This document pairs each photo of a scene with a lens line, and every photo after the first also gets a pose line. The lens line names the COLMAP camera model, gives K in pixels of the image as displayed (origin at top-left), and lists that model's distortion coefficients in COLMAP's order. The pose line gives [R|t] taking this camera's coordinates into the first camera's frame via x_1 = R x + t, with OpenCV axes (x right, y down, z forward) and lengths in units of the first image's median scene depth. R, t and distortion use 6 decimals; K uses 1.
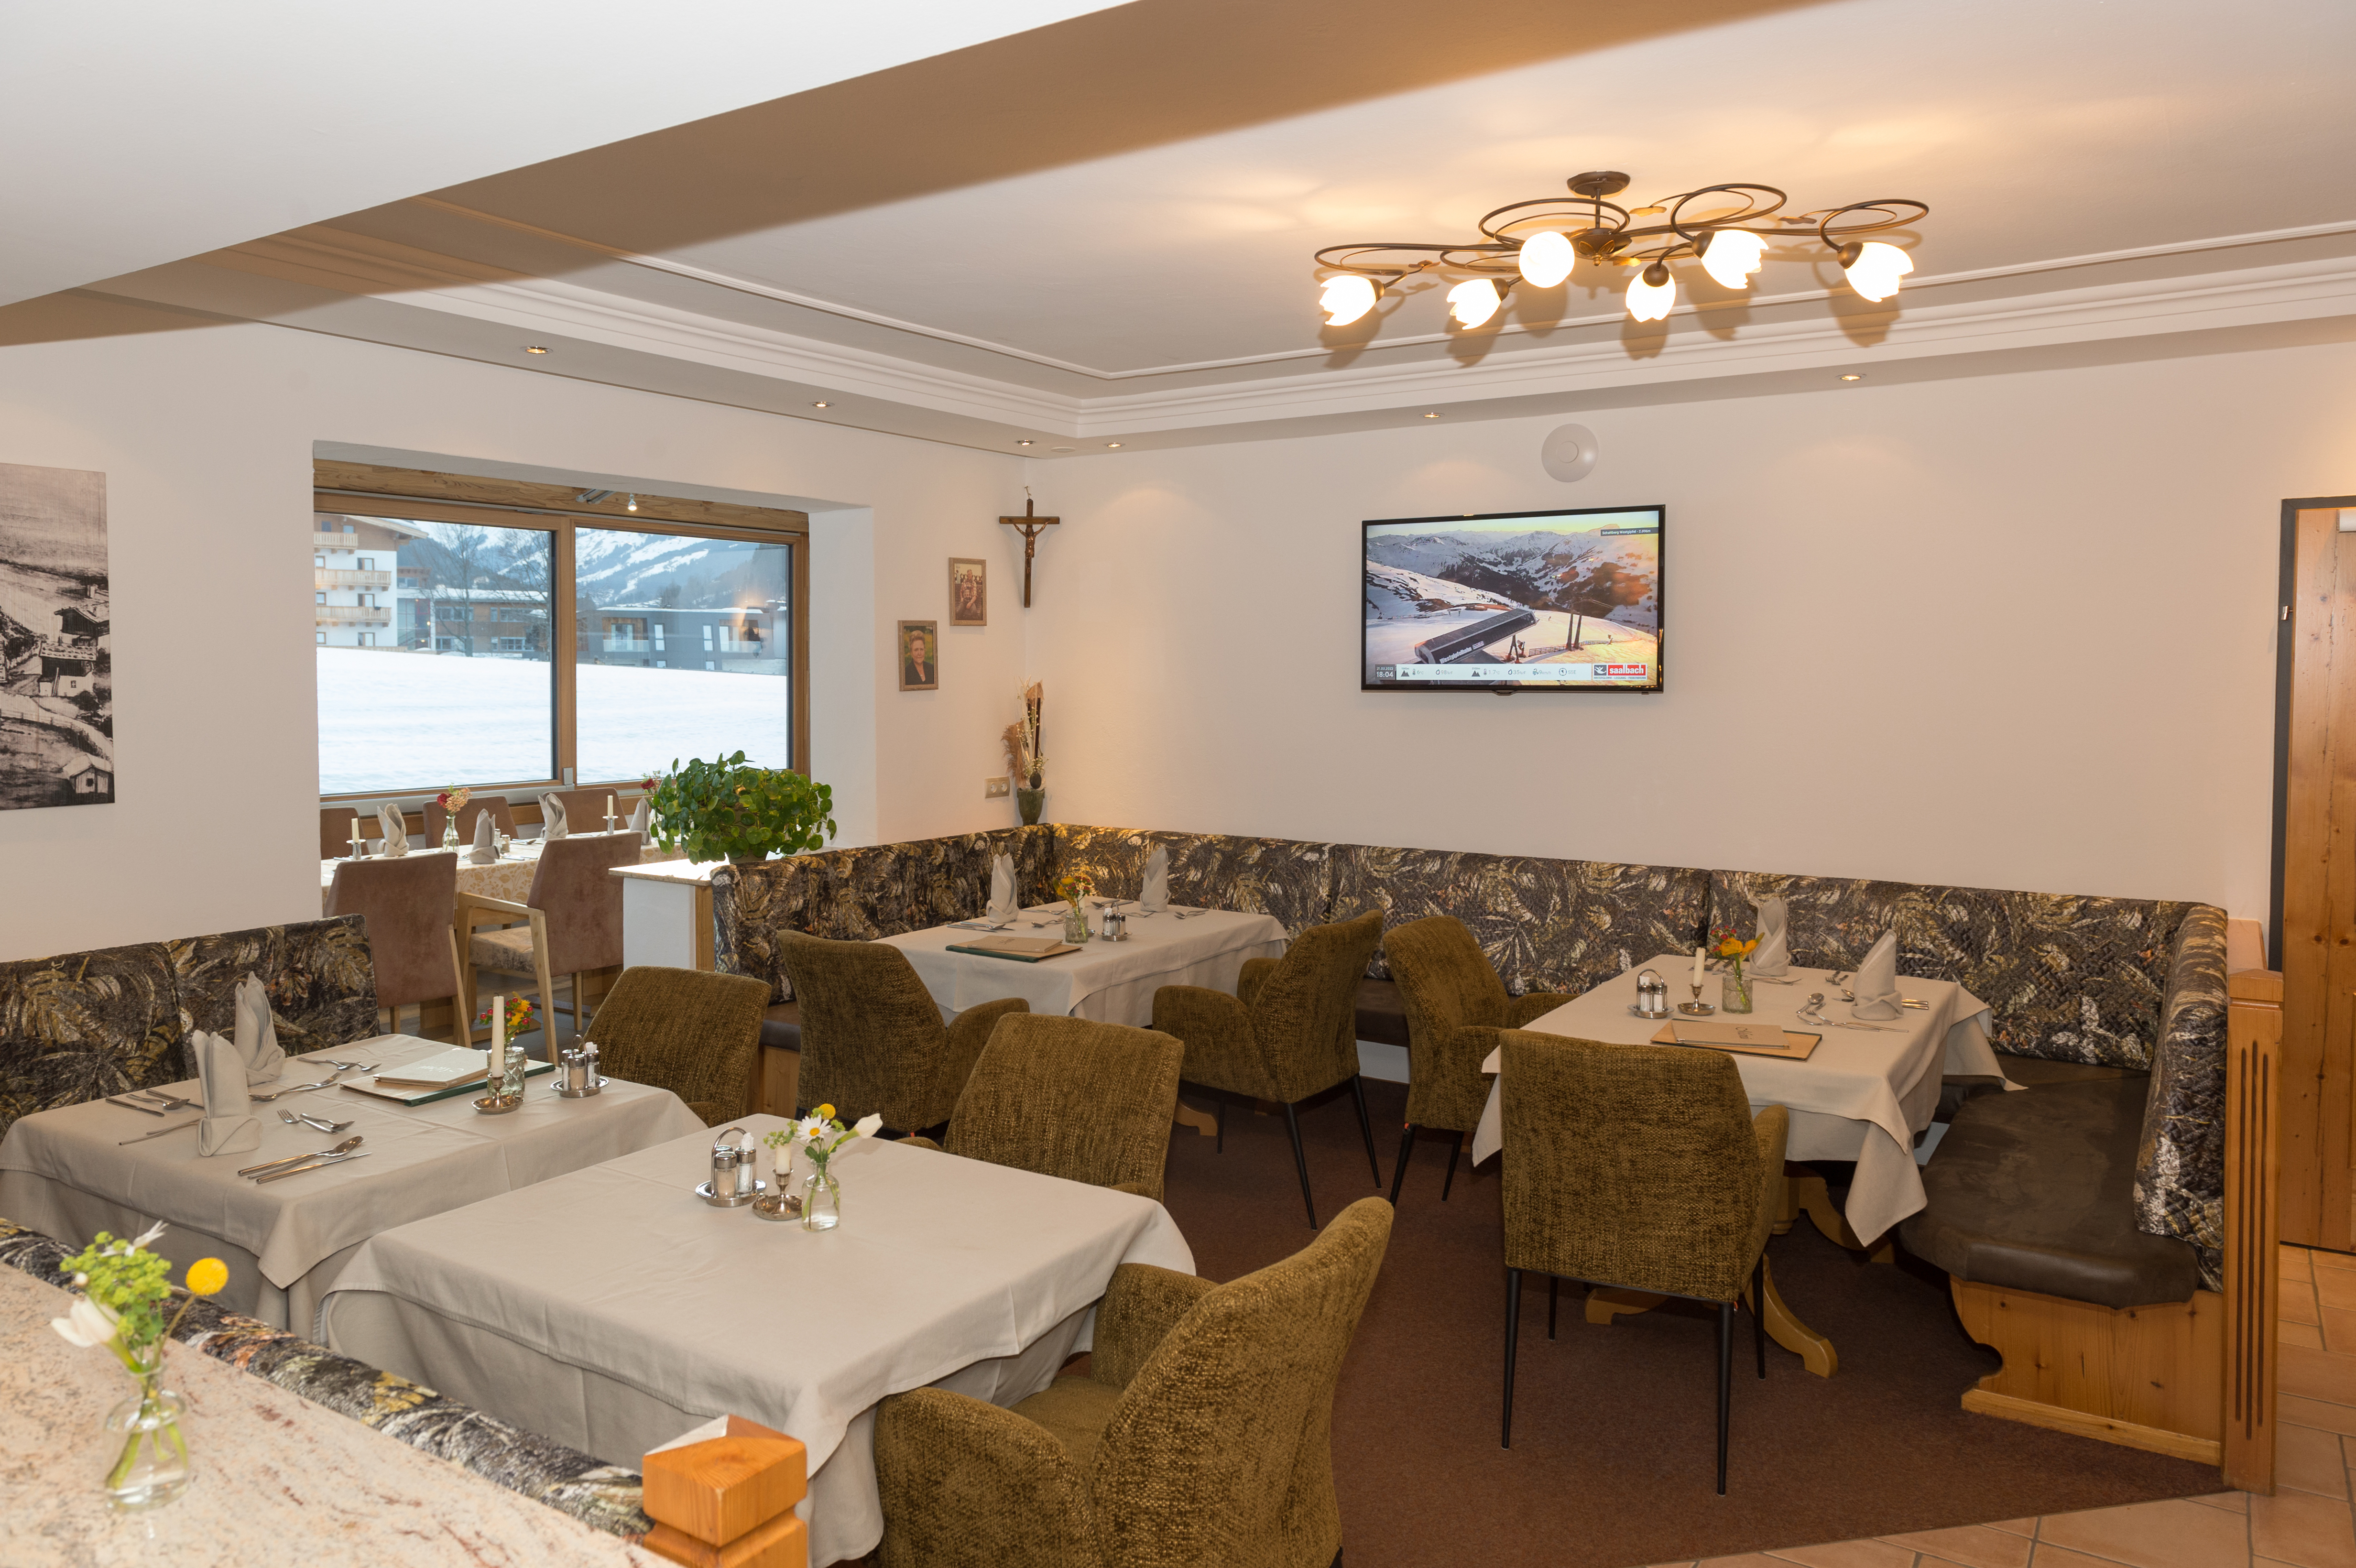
lens RADIAL K [[1626.0, 0, 1174.5], [0, 1626.0, 834.7], [0, 0, 1]] dist [-0.101317, -0.000072]
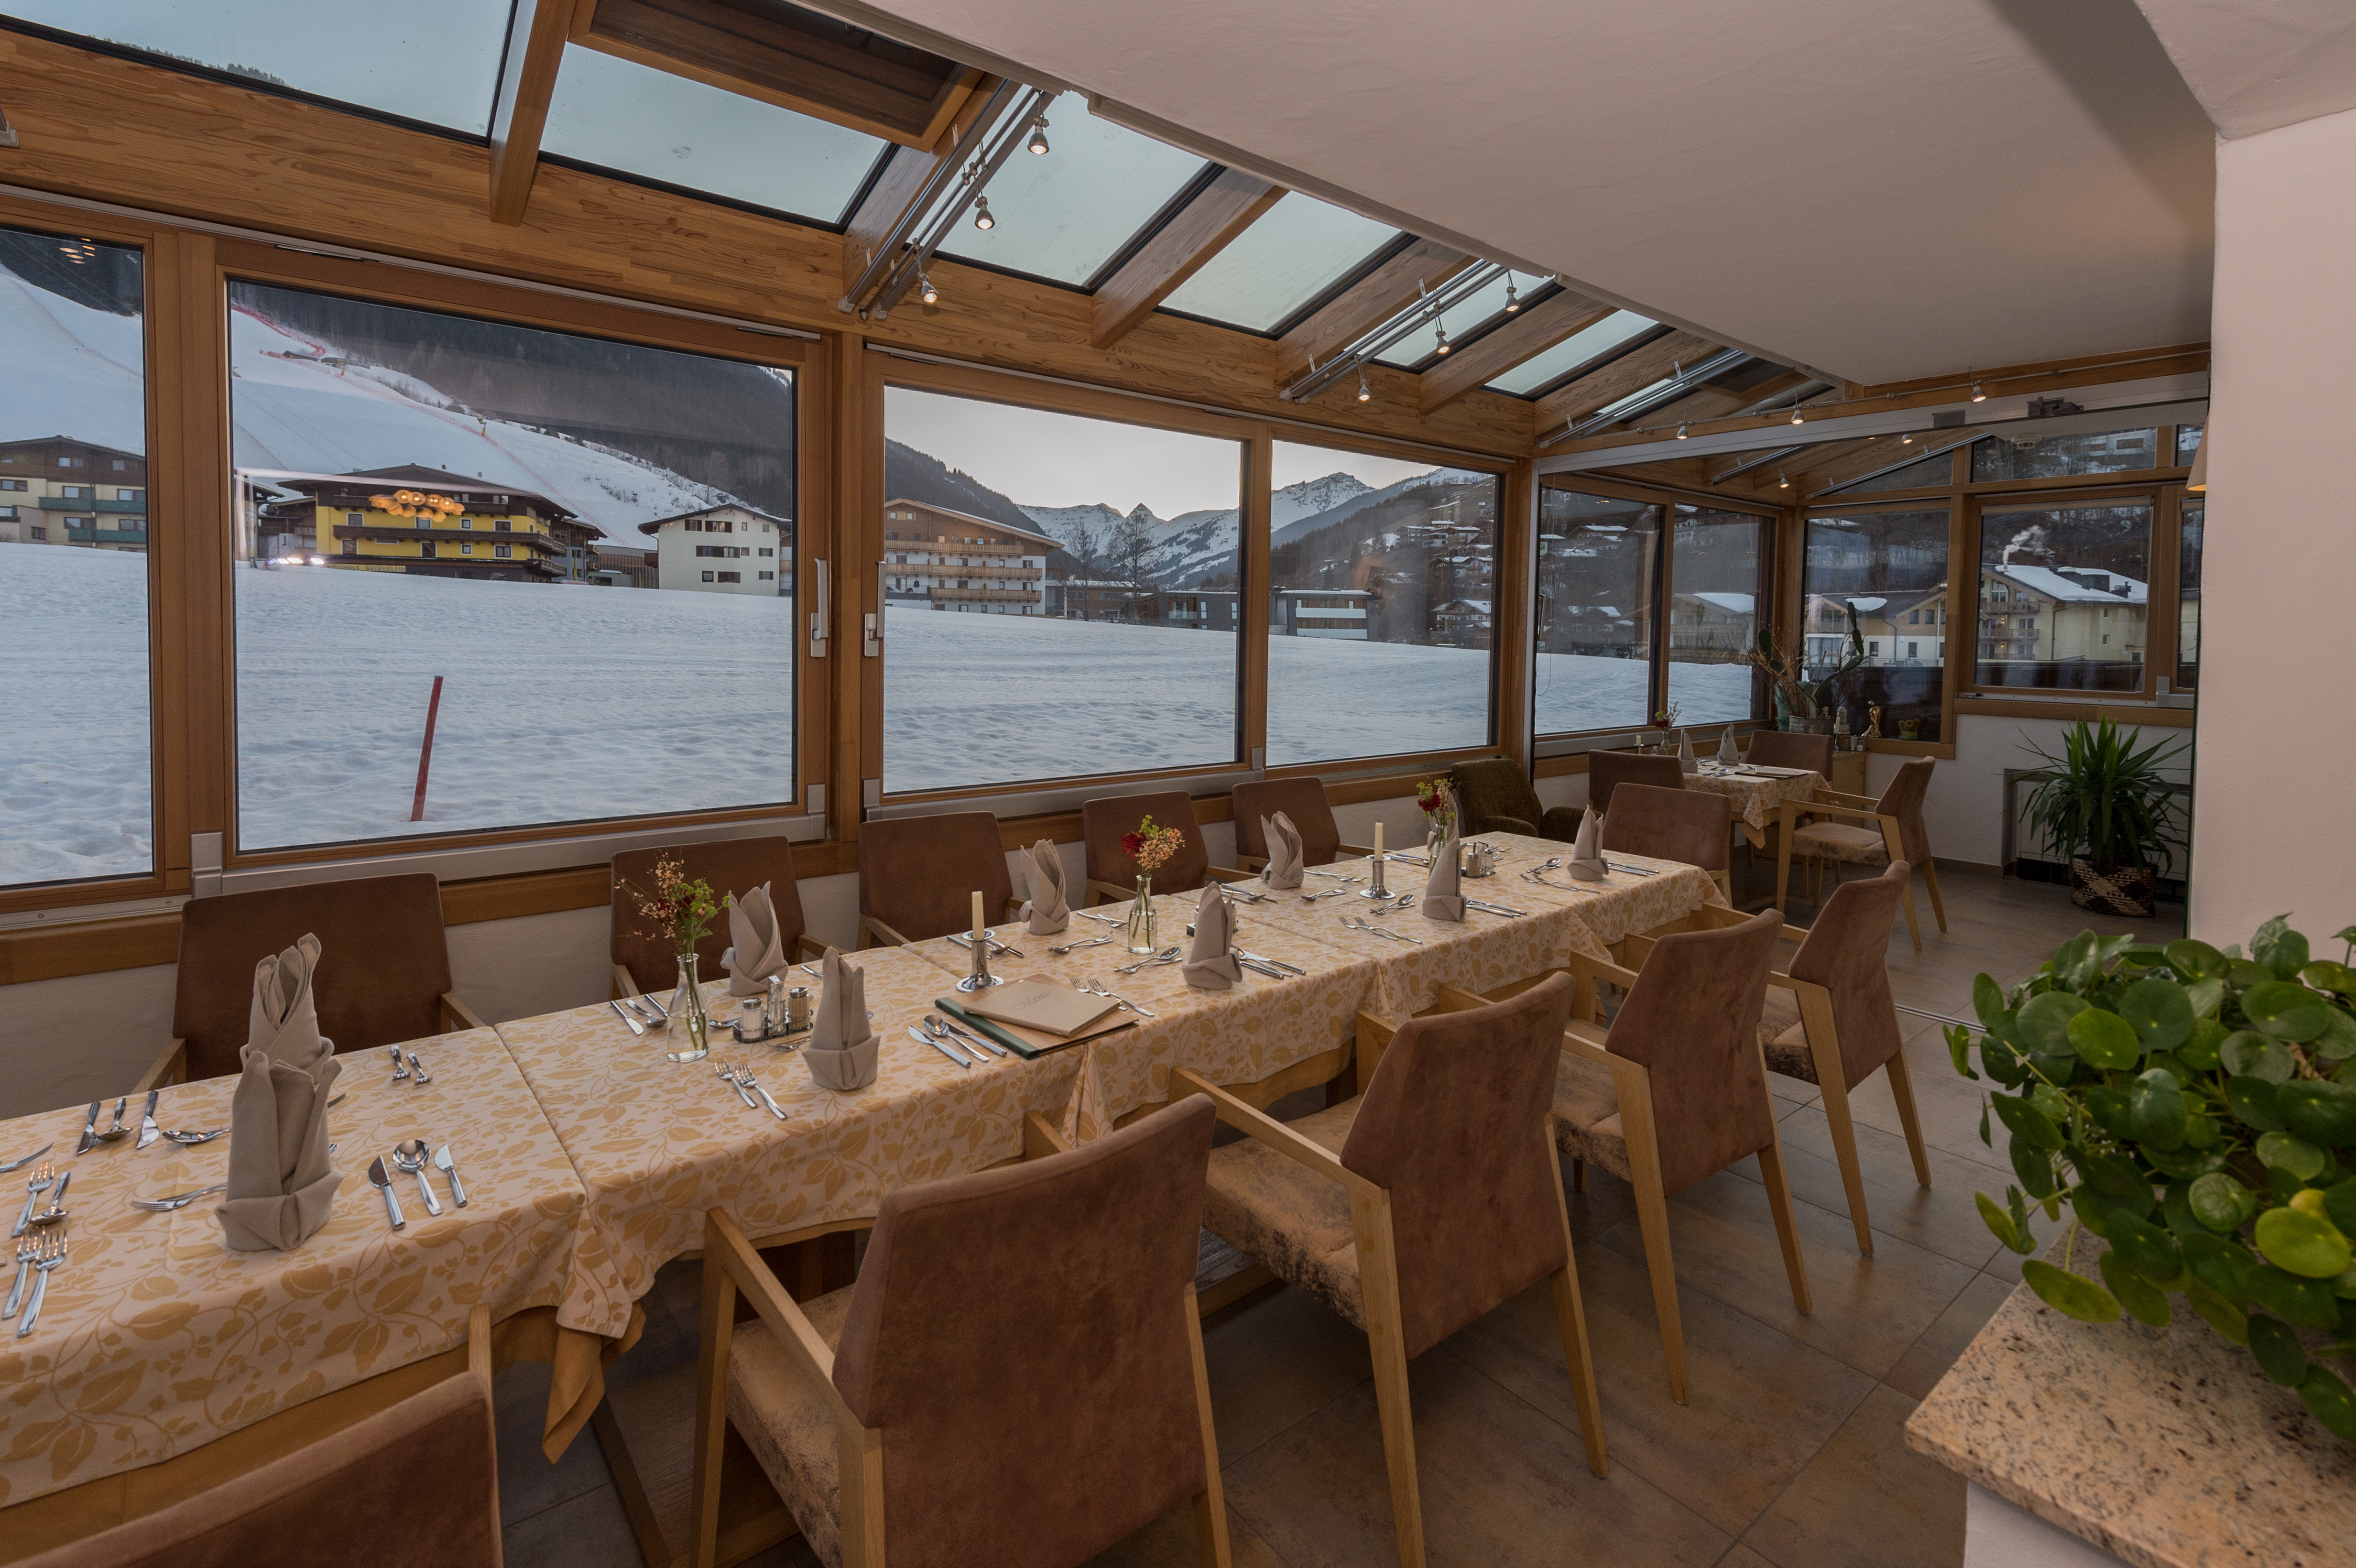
lens RADIAL K [[1059.3, 0, 1178.0], [0, 1059.3, 784.0], [0, 0, 1]] dist [-0.000118, 0.000007]
pose [[0.946021, 0.048853, -0.320401, -0.054096], [-0.035768, 0.998273, 0.046602, -0.010291], [0.322124, -0.032626, 0.946135, 0.108286]]
